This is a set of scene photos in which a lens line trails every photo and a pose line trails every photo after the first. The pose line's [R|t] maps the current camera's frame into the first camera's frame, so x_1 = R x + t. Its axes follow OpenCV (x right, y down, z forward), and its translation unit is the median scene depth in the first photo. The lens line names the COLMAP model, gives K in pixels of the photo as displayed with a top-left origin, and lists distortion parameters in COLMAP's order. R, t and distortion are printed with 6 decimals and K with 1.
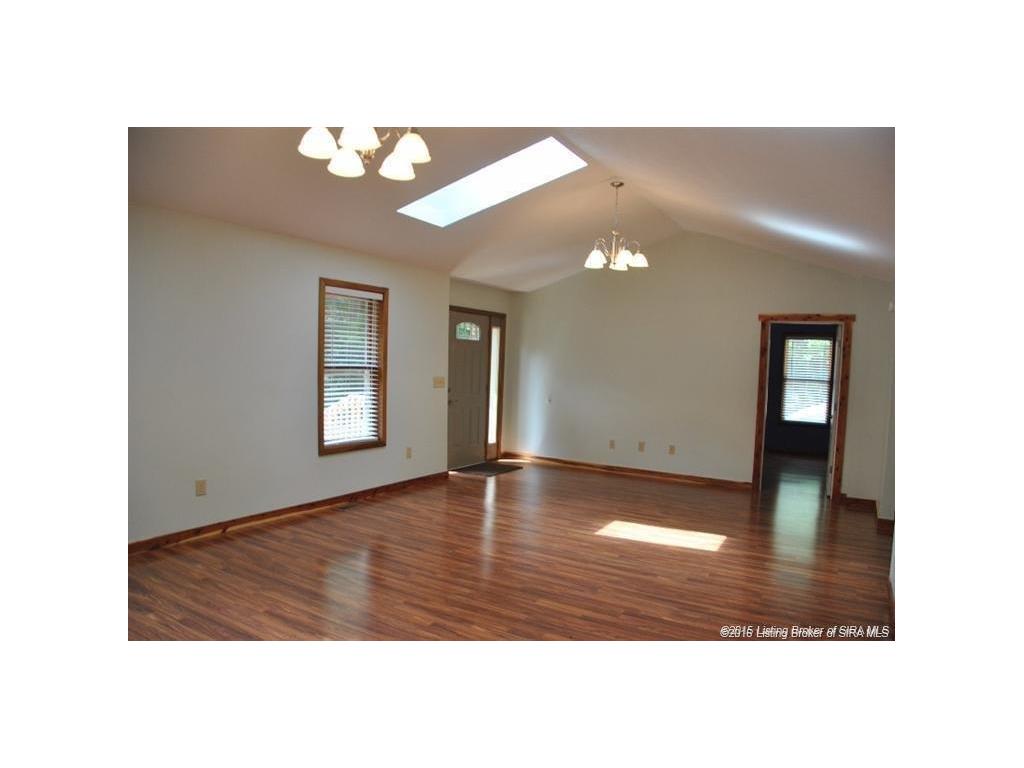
lens RADIAL K [[625.8, 0, 510.6], [0, 625.8, 397.5], [0, 0, 1]] dist [-0.099777, 0.000140]
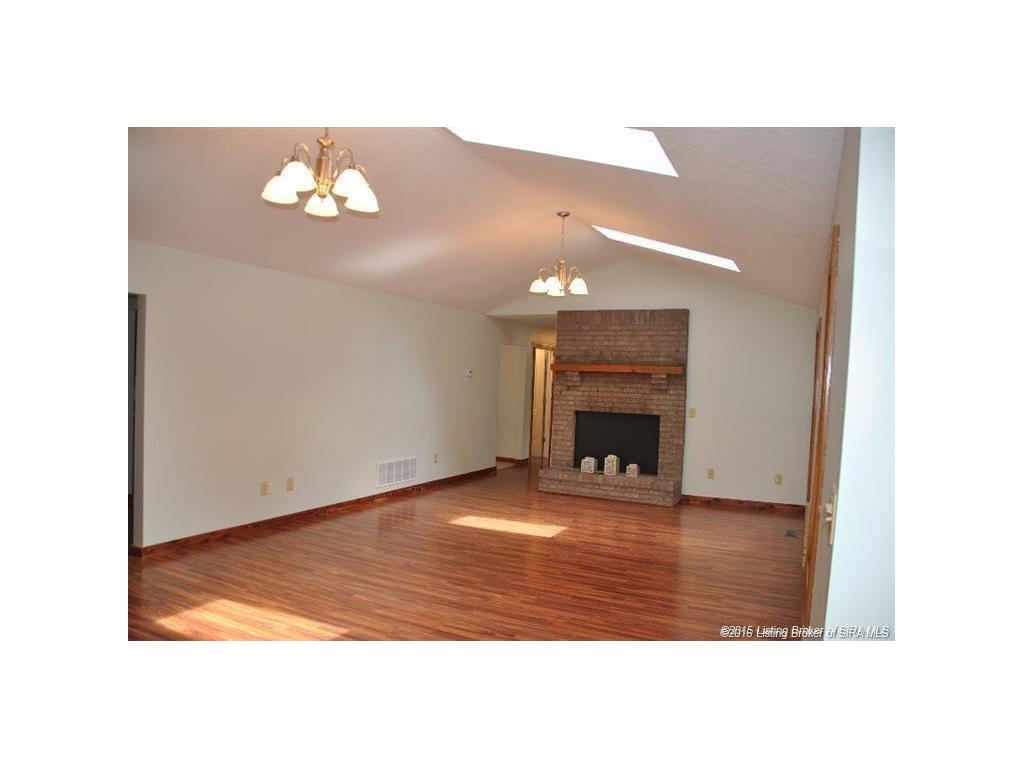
lens RADIAL K [[625.8, 0, 510.6], [0, 625.8, 397.5], [0, 0, 1]] dist [-0.099777, 0.000140]
pose [[-0.995625, -0.069207, -0.062787, 0.026848], [-0.074792, 0.992996, 0.091466, -0.128585], [0.056017, 0.095762, -0.993827, 1.963666]]
